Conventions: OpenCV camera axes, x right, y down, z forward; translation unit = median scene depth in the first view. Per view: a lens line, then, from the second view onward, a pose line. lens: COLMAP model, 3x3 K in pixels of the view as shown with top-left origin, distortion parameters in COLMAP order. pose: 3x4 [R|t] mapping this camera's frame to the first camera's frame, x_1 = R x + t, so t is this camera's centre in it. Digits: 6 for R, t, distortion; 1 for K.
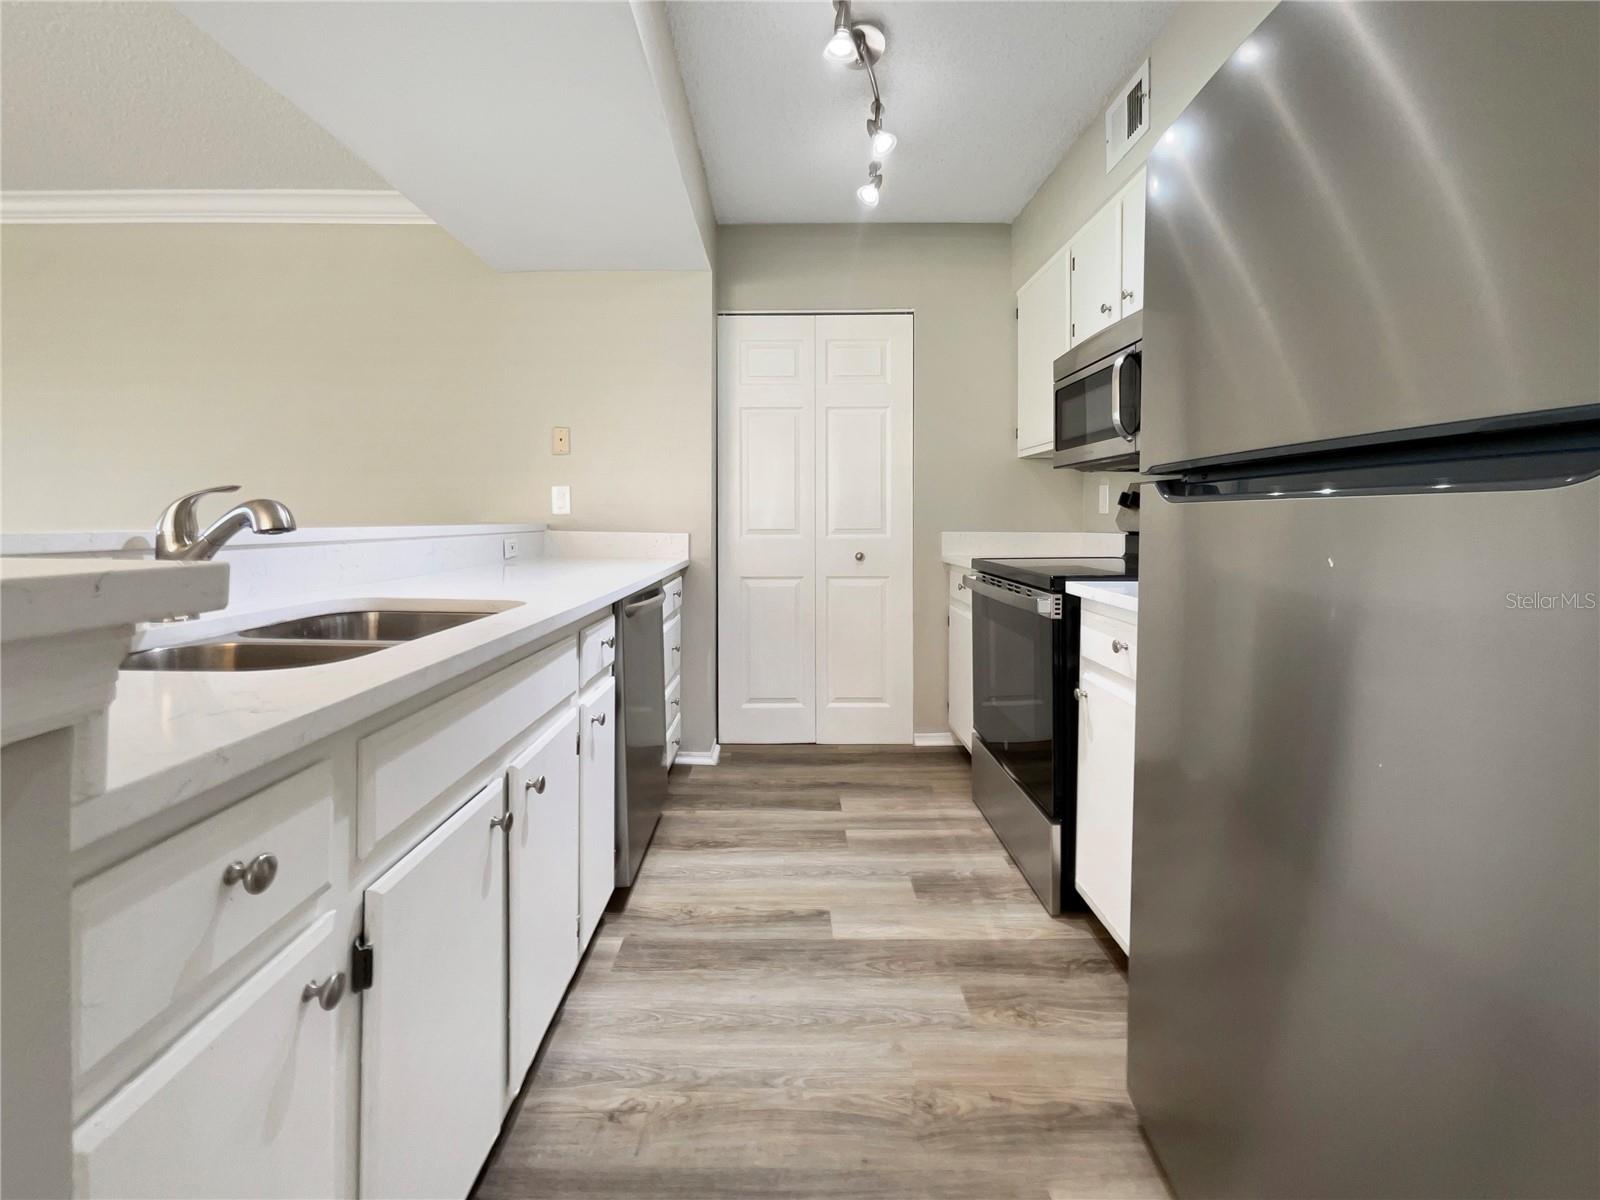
lens RADIAL K [[662.7, 0, 768.8], [0, 662.7, 512.1], [0, 0, 1]] dist [0.001578, 0.000170]
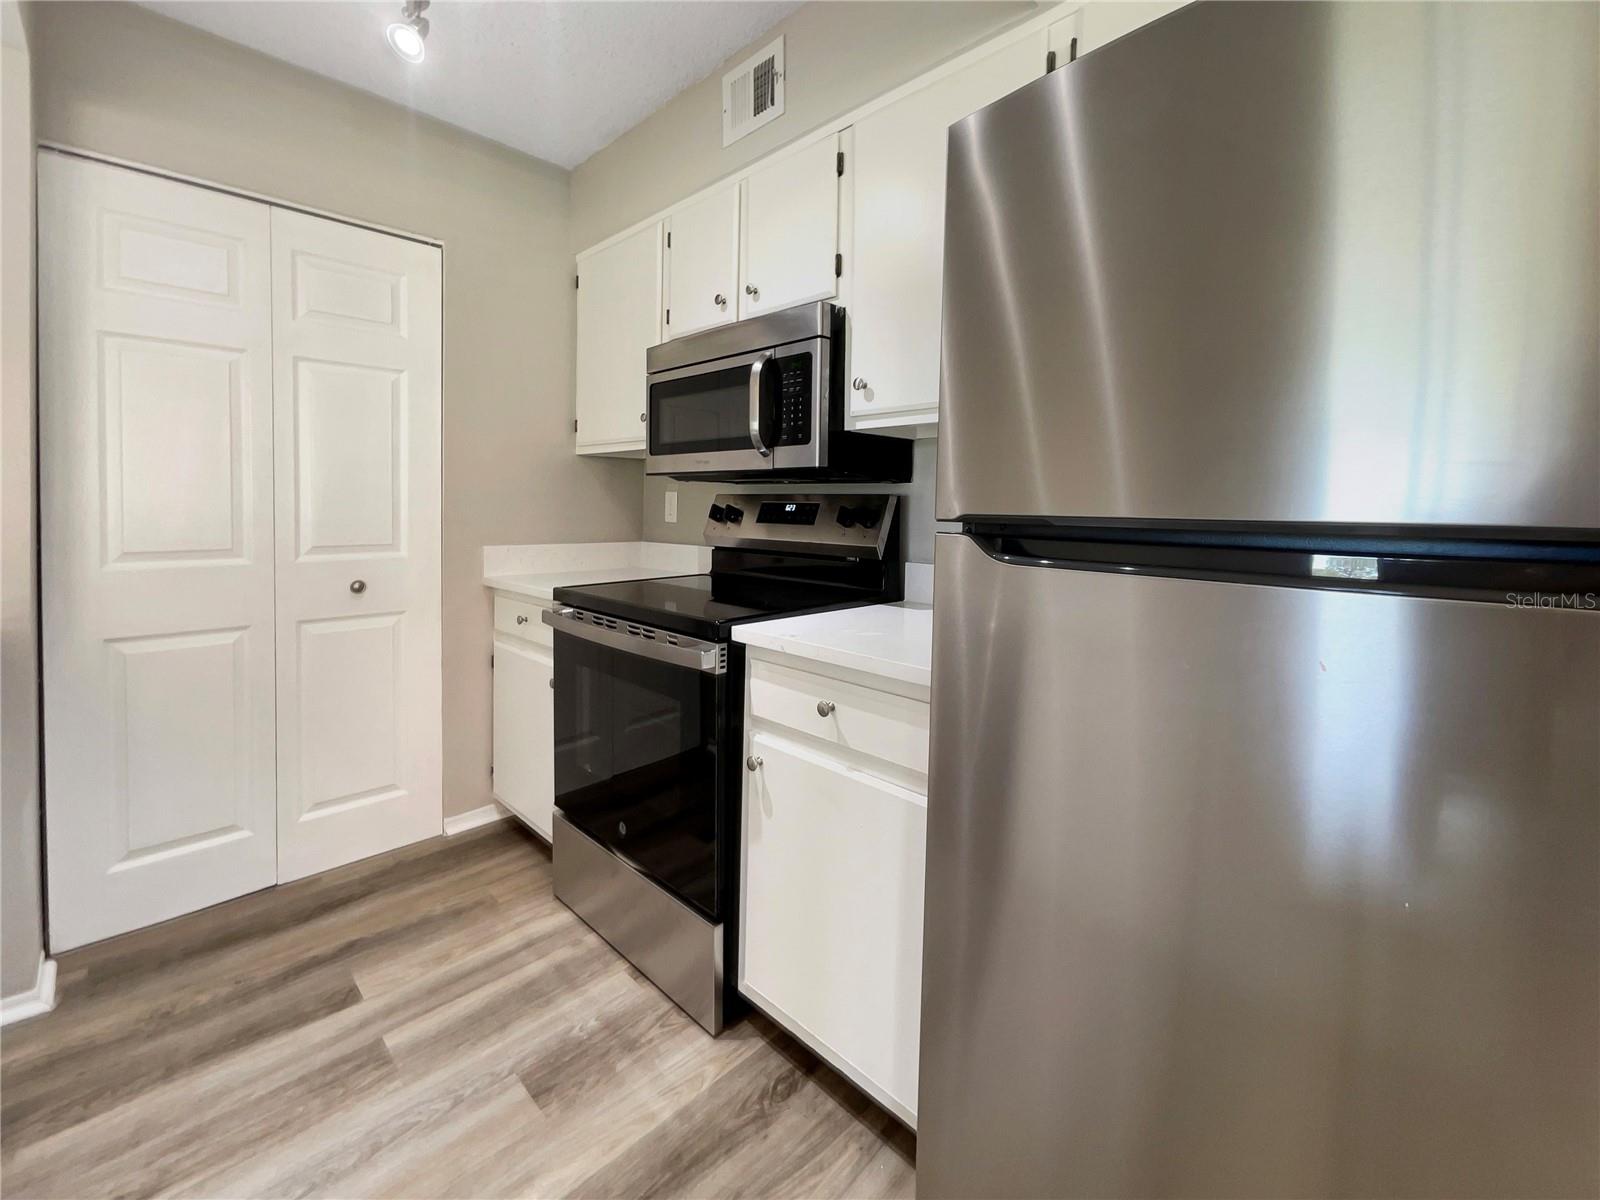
lens RADIAL K [[666.1, 0, 782.1], [0, 666.1, 515.0], [0, 0, 1]] dist [0.000946, -0.003451]
pose [[0.682215, -0.006758, 0.731120, -0.094613], [-0.017617, 0.999515, 0.025677, -0.047649], [-0.730939, -0.030397, 0.681765, 0.344180]]
